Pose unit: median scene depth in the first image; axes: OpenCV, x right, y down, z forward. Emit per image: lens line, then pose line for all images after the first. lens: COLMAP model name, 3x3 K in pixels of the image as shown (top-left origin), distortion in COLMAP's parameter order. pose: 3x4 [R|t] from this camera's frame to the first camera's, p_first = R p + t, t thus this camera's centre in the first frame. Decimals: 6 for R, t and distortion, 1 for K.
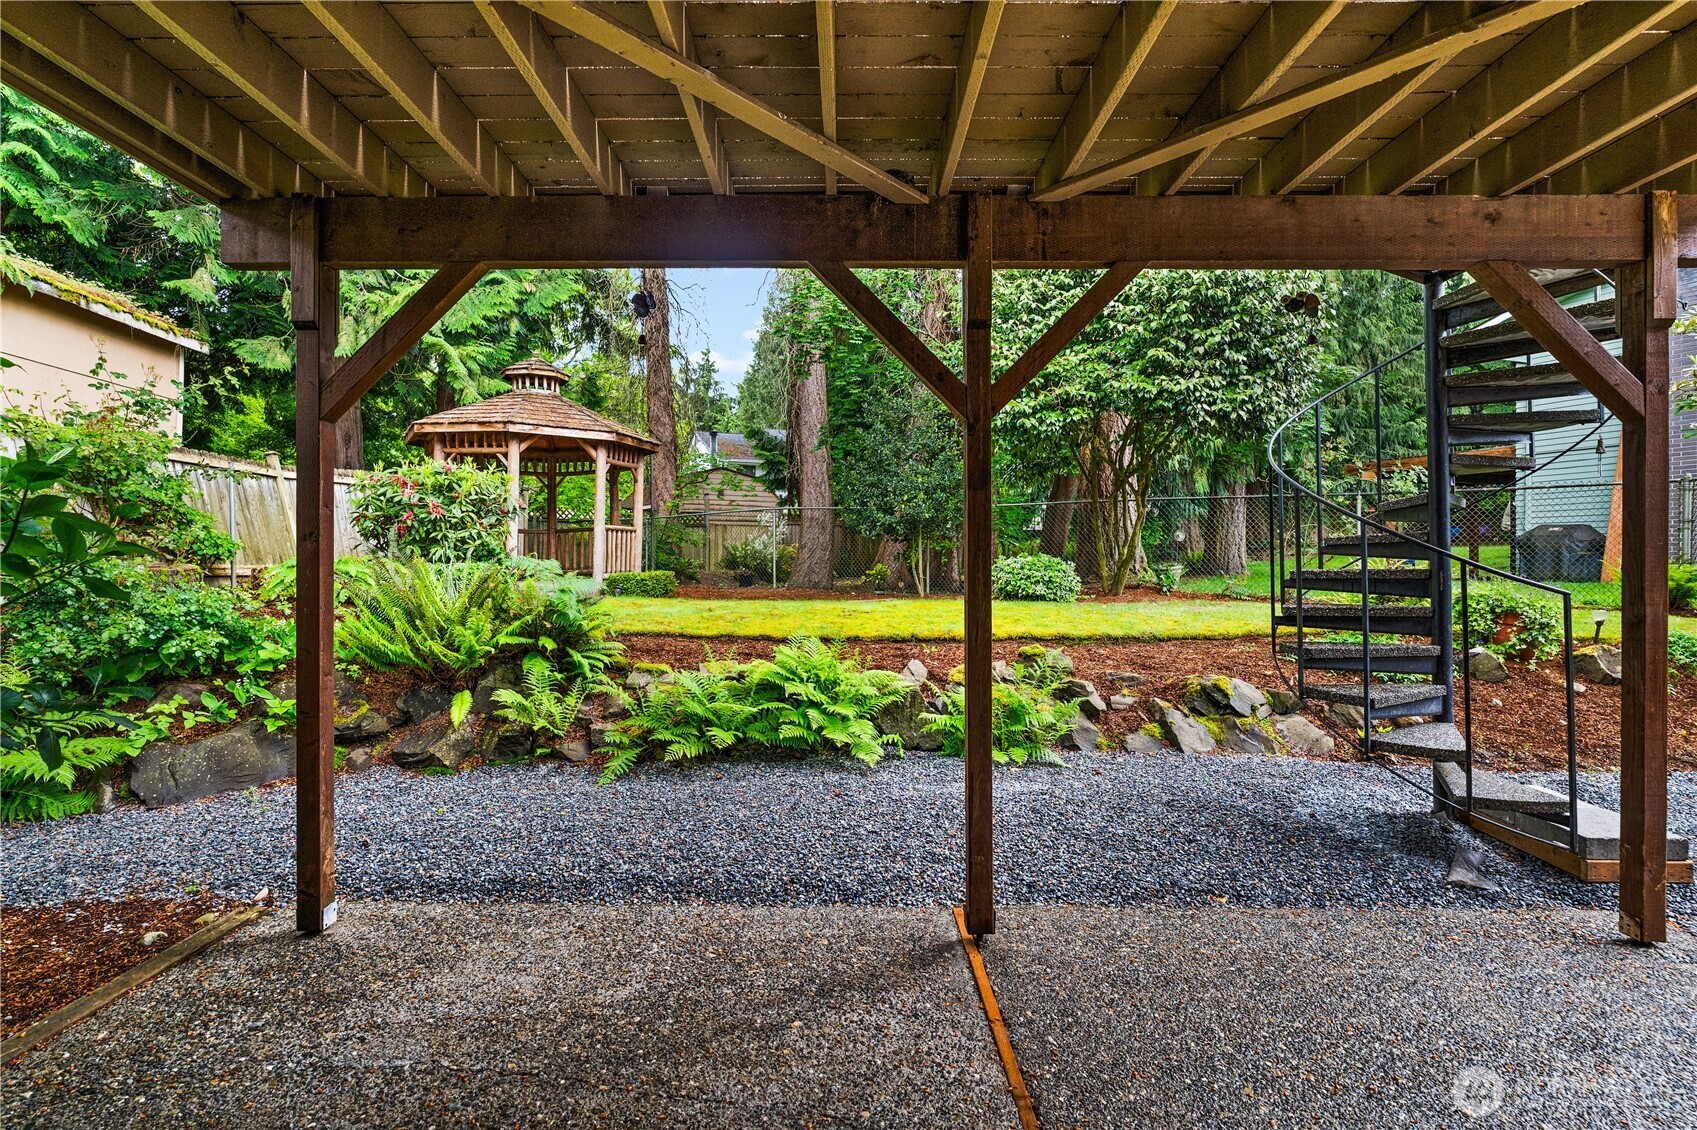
lens RADIAL K [[801.4, 0, 845.5], [0, 801.4, 555.7], [0, 0, 1]] dist [-0.004625, -0.000860]
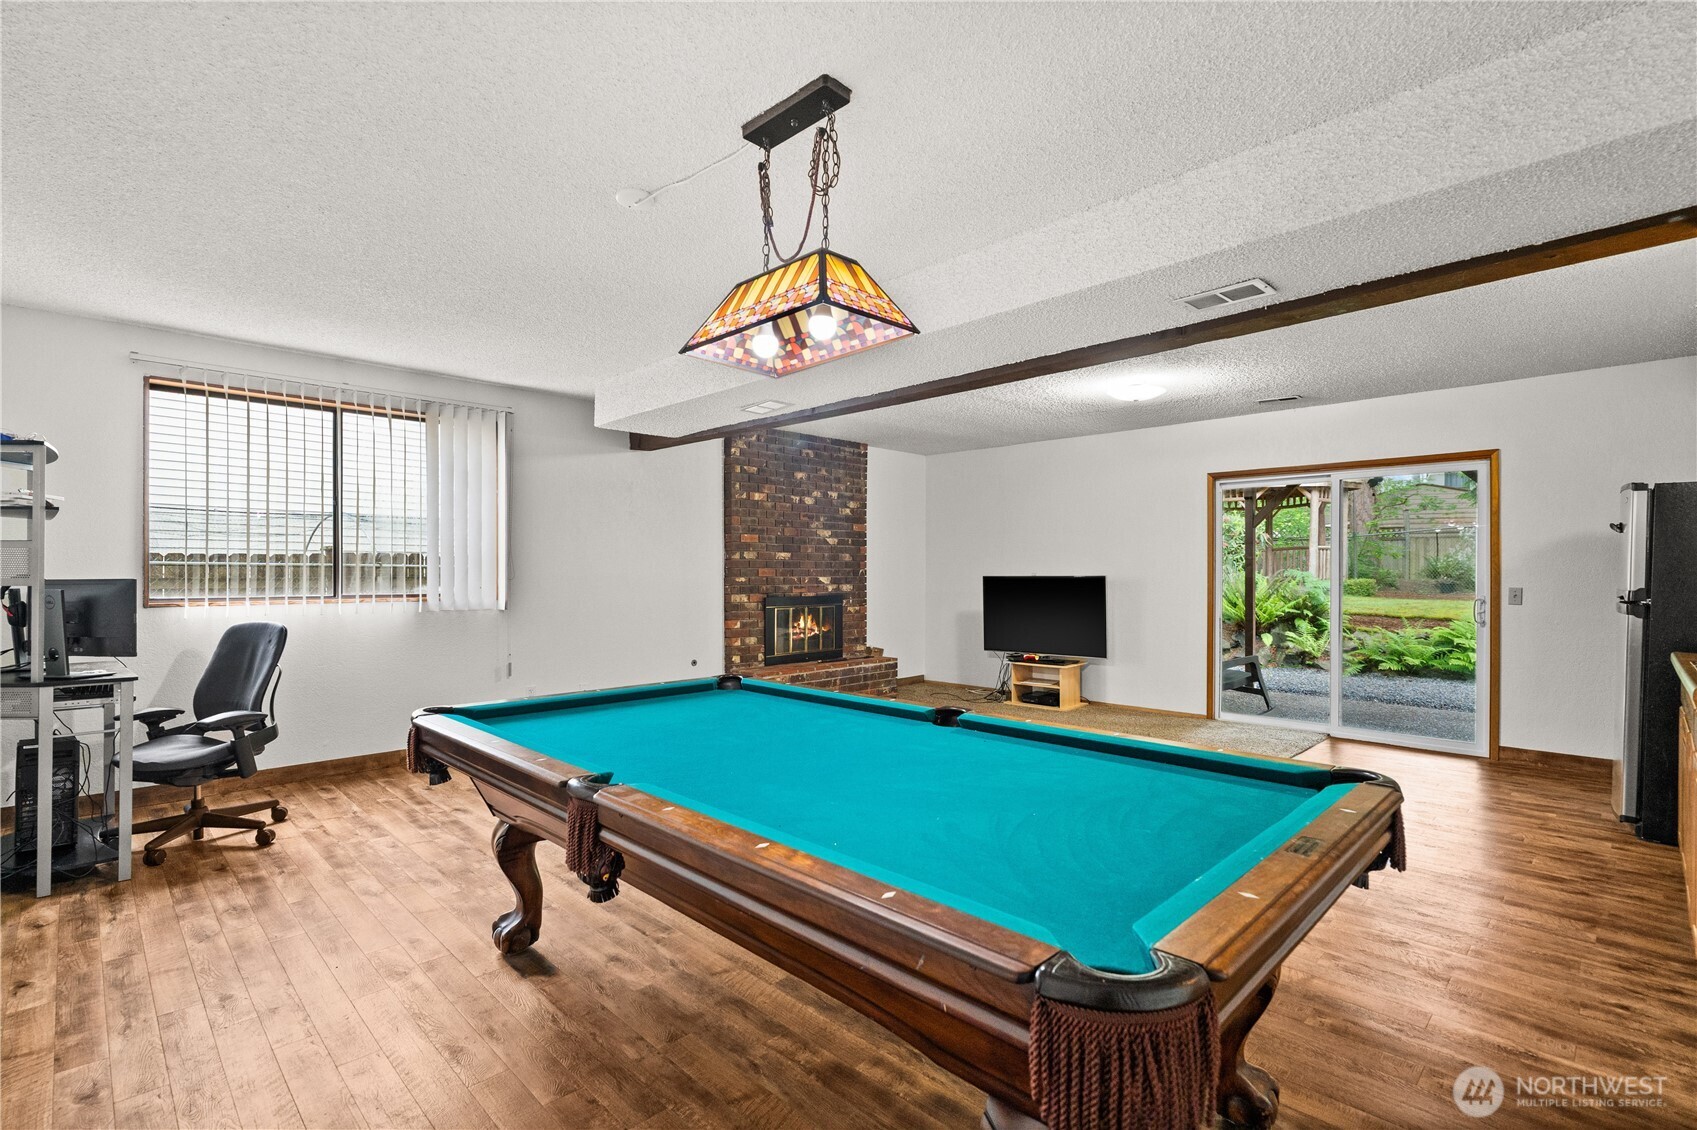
lens RADIAL K [[792.7, 0, 835.0], [0, 792.7, 568.9], [0, 0, 1]] dist [-0.003816, -0.000323]
pose [[0.696960, -0.003140, -0.717103, 0.134378], [0.006435, 0.999978, 0.001876, -0.007603], [0.717081, -0.005922, 0.696965, -0.734222]]
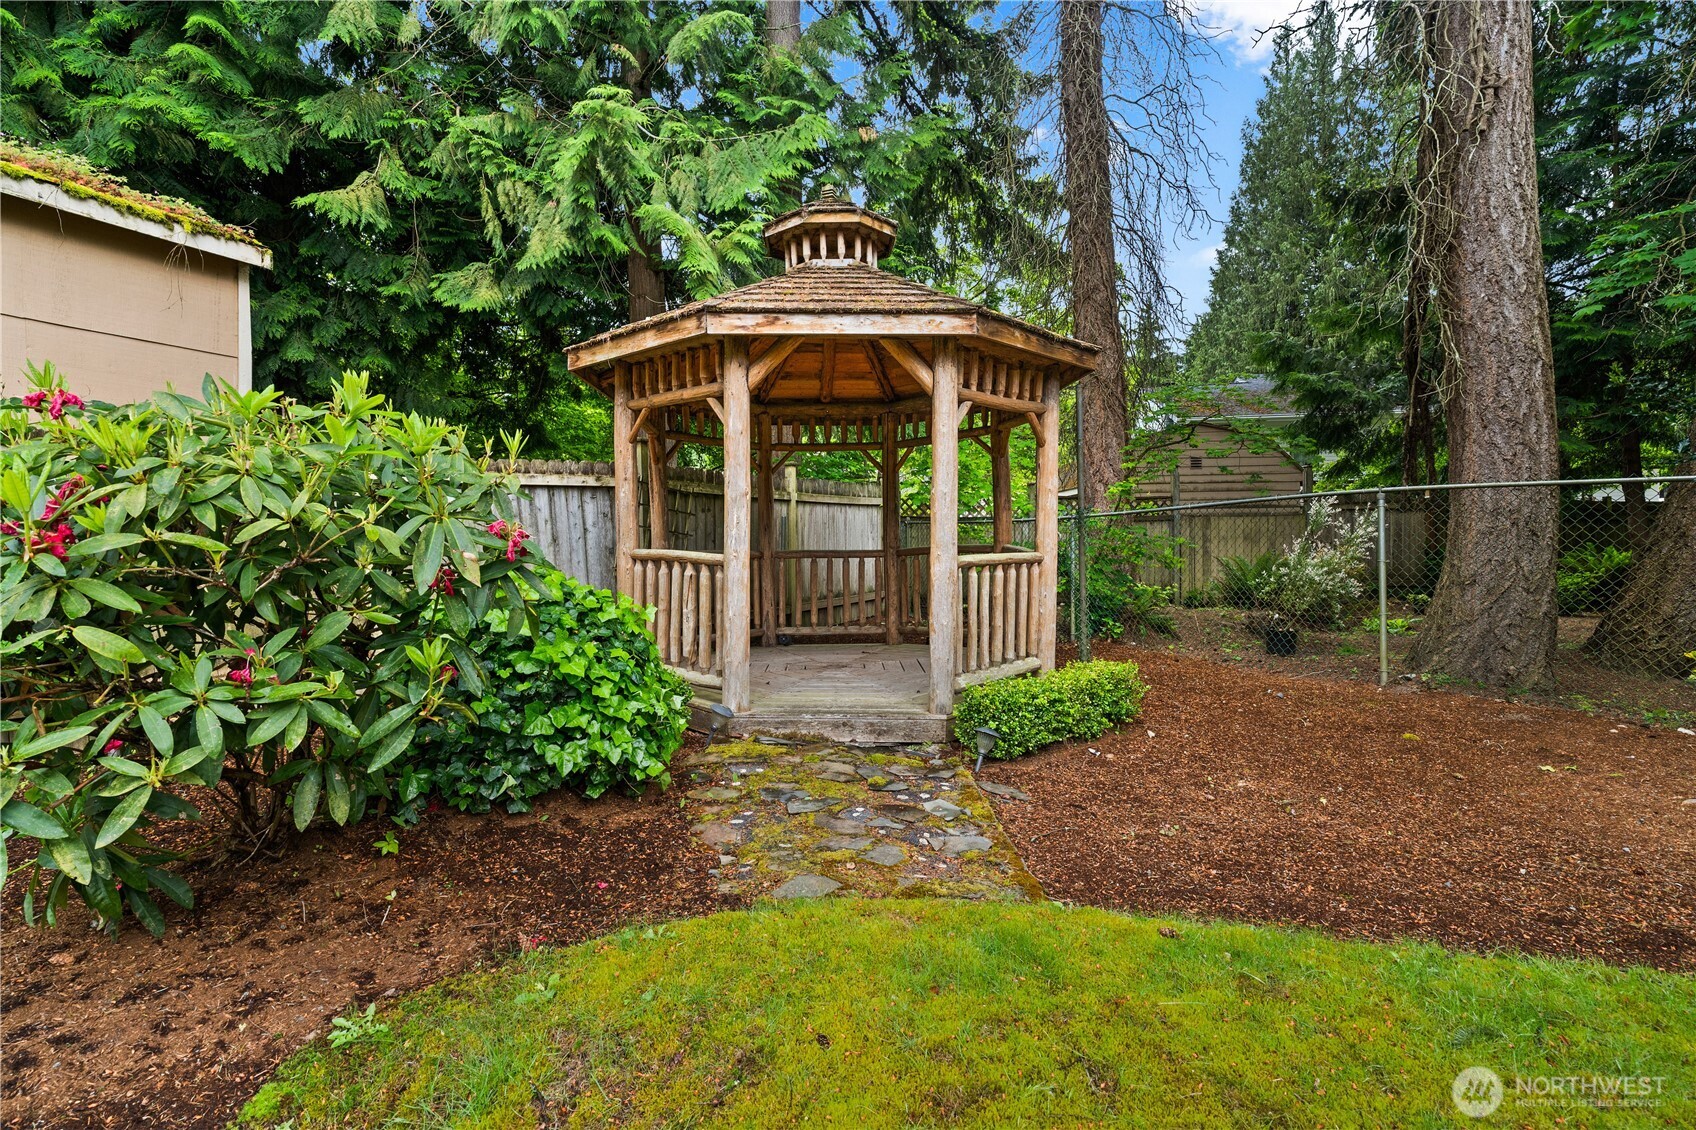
lens RADIAL K [[792.2, 0, 834.5], [0, 792.2, 568.9], [0, 0, 1]] dist [-0.003816, -0.000323]
pose [[0.855037, 0.001433, -0.518565, -0.191917], [0.019698, 0.999185, 0.035241, -0.060706], [0.518193, -0.040346, 0.854311, 0.814482]]
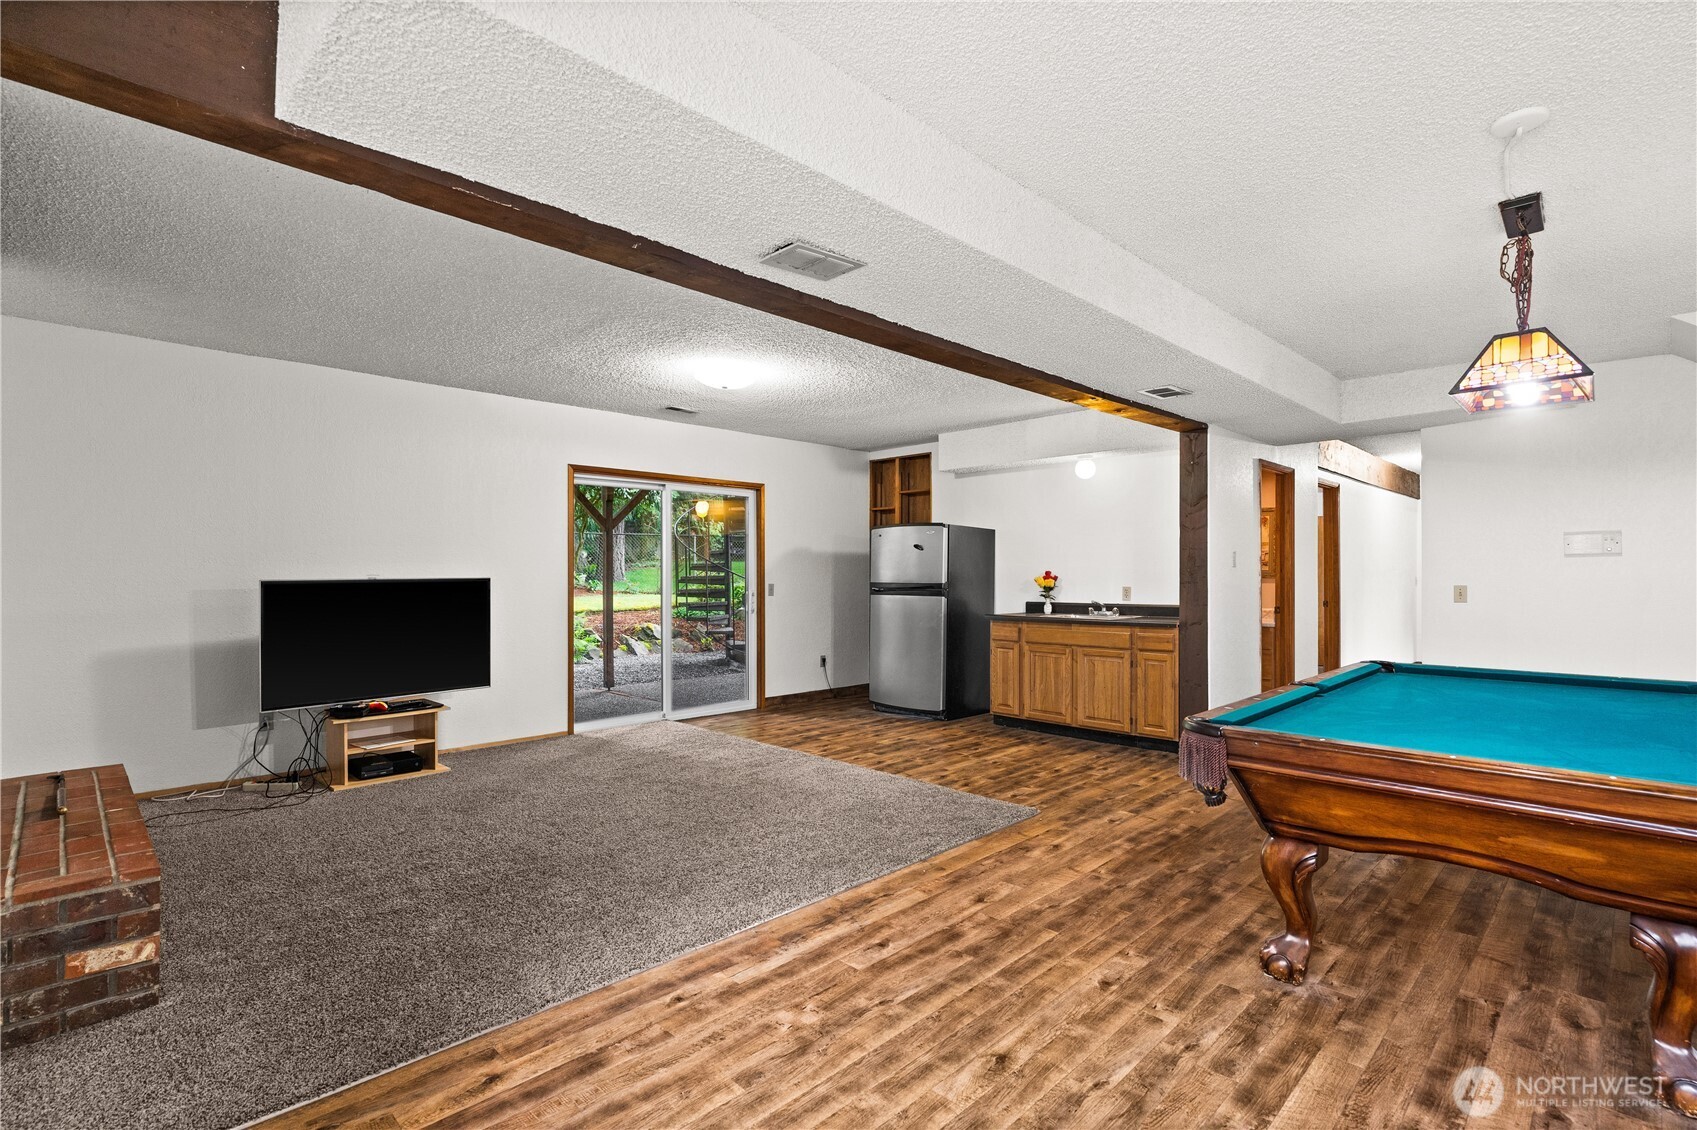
lens RADIAL K [[783.9, 0, 842.4], [0, 783.9, 568.2], [0, 0, 1]] dist [0.001207, 0.000006]
pose [[0.714359, 0.002074, 0.699777, -0.438539], [-0.004842, 0.999986, 0.001979, -0.007804], [-0.699763, -0.004802, 0.714359, -0.611236]]
